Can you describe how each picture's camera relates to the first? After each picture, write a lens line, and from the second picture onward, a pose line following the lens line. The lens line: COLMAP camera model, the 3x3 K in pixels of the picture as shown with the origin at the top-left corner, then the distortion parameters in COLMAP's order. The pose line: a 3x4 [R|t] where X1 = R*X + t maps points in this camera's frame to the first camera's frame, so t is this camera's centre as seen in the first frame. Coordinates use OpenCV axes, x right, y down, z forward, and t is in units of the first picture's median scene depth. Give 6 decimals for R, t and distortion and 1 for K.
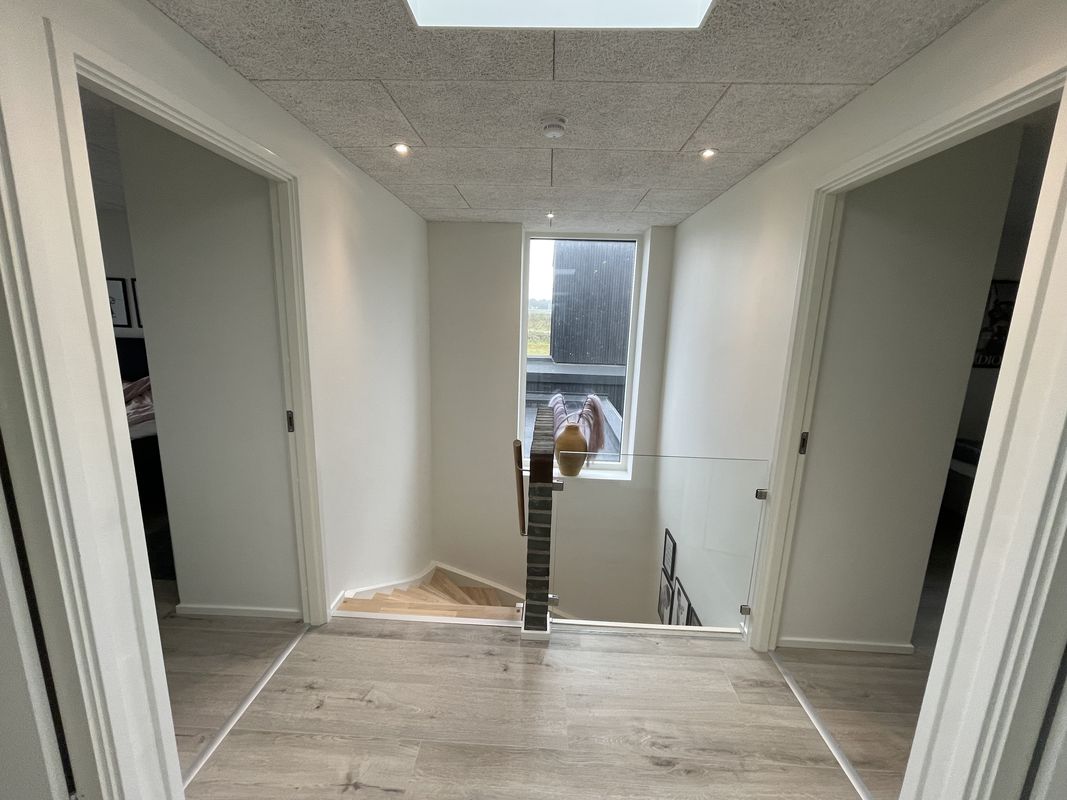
lens RADIAL K [[433.9, 0, 532.6], [0, 433.9, 400.9], [0, 0, 1]] dist [-0.001249, 0.000629]
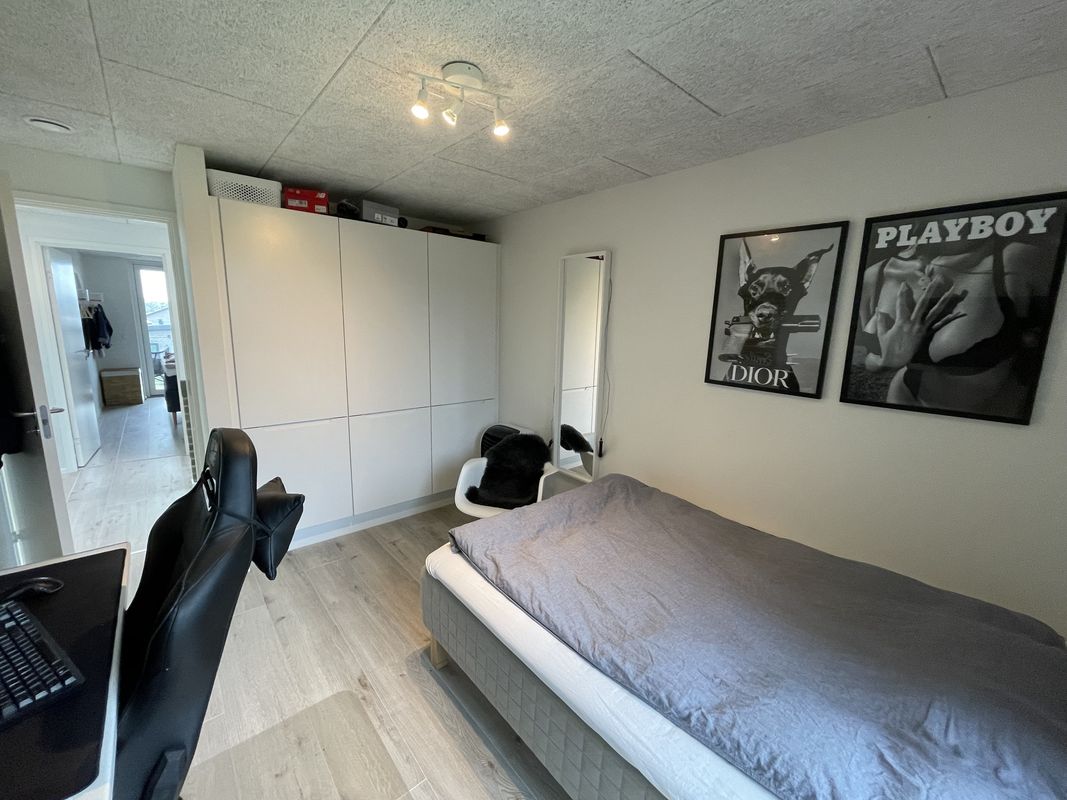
lens RADIAL K [[433.9, 0, 532.6], [0, 433.9, 400.9], [0, 0, 1]] dist [-0.001249, 0.000629]
pose [[0.684836, 0.130397, -0.716935, 1.292454], [-0.142253, 0.988853, 0.043970, -0.046905], [0.714677, 0.071874, 0.695752, 0.421560]]
